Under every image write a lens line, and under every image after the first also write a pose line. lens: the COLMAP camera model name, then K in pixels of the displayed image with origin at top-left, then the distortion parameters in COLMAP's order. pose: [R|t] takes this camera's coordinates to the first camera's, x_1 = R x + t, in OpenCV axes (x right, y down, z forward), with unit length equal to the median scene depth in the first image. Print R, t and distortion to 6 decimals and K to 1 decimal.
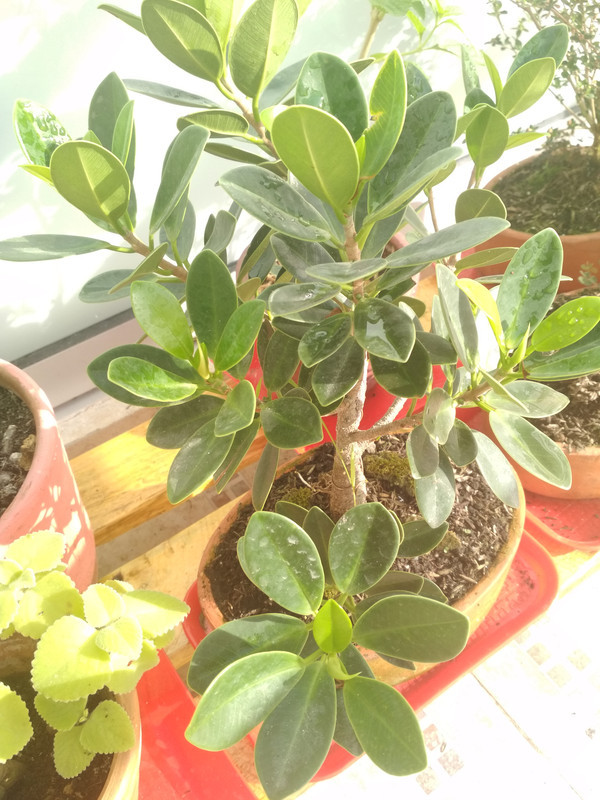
lens RADIAL K [[723.3, 0, 300.0], [0, 723.3, 400.0], [0, 0, 1]] dist [0.123946, -0.262811]
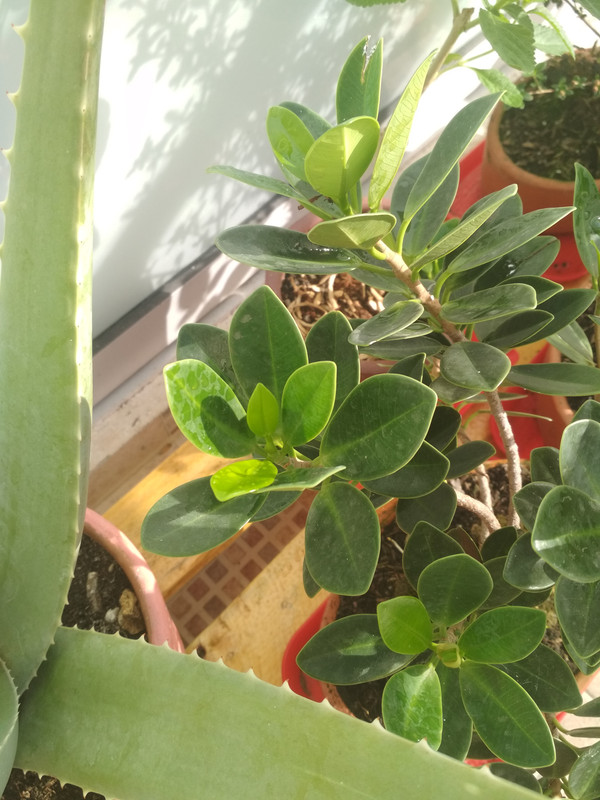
lens RADIAL K [[732.6, 0, 298.4], [0, 732.6, 398.4], [0, 0, 1]] dist [0.116402, -0.274550]
pose [[0.979048, -0.159862, 0.126135, -0.241400], [0.121905, 0.956295, 0.265782, -0.389069], [-0.163111, -0.244837, 0.955746, 0.173583]]
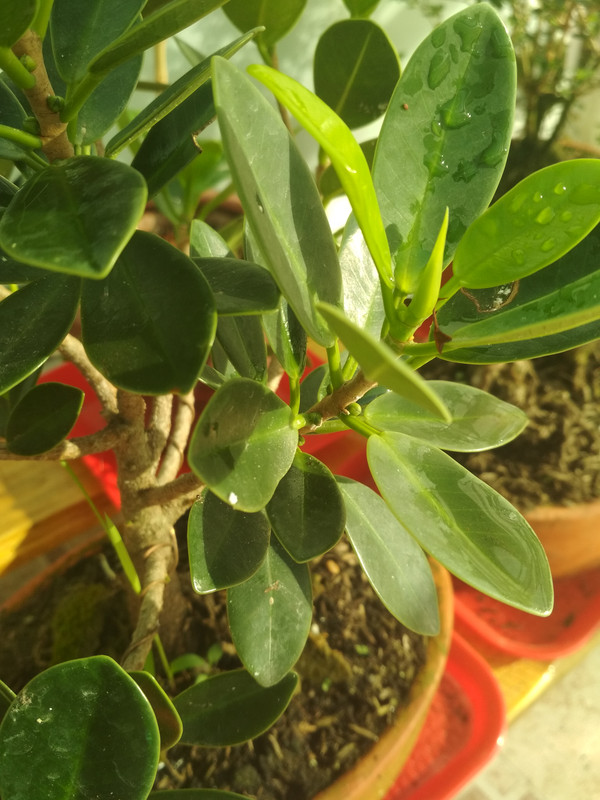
lens RADIAL K [[736.4, 0, 295.9], [0, 736.4, 399.3], [0, 0, 1]] dist [0.112355, -0.282312]
pose [[0.995705, -0.001744, 0.092569, 0.118543], [0.009128, 0.996800, -0.079413, 0.020132], [-0.092135, 0.079917, 0.992534, 0.374640]]
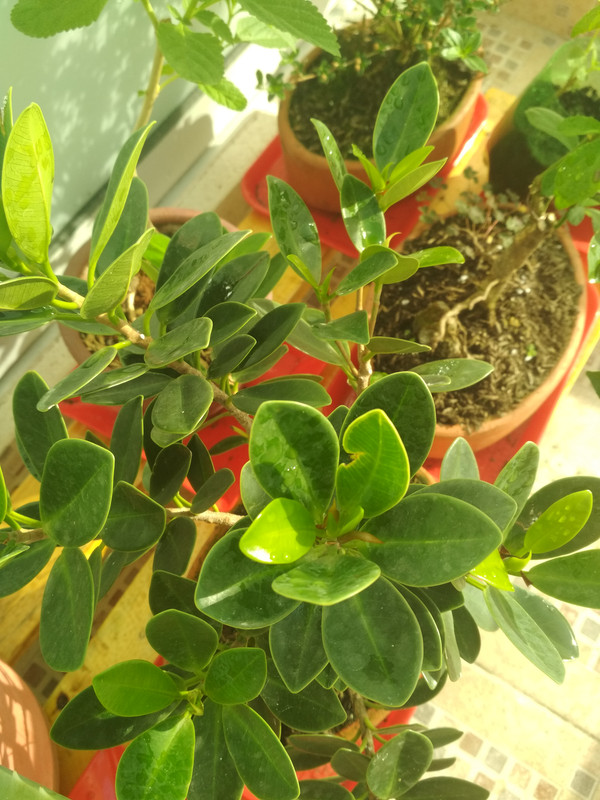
lens RADIAL K [[736.4, 0, 295.9], [0, 736.4, 399.3], [0, 0, 1]] dist [0.112355, -0.282312]
pose [[0.919877, -0.329464, 0.212790, -0.060232], [0.255884, 0.915312, 0.311010, -0.401057], [-0.297236, -0.231642, 0.926279, 0.159579]]
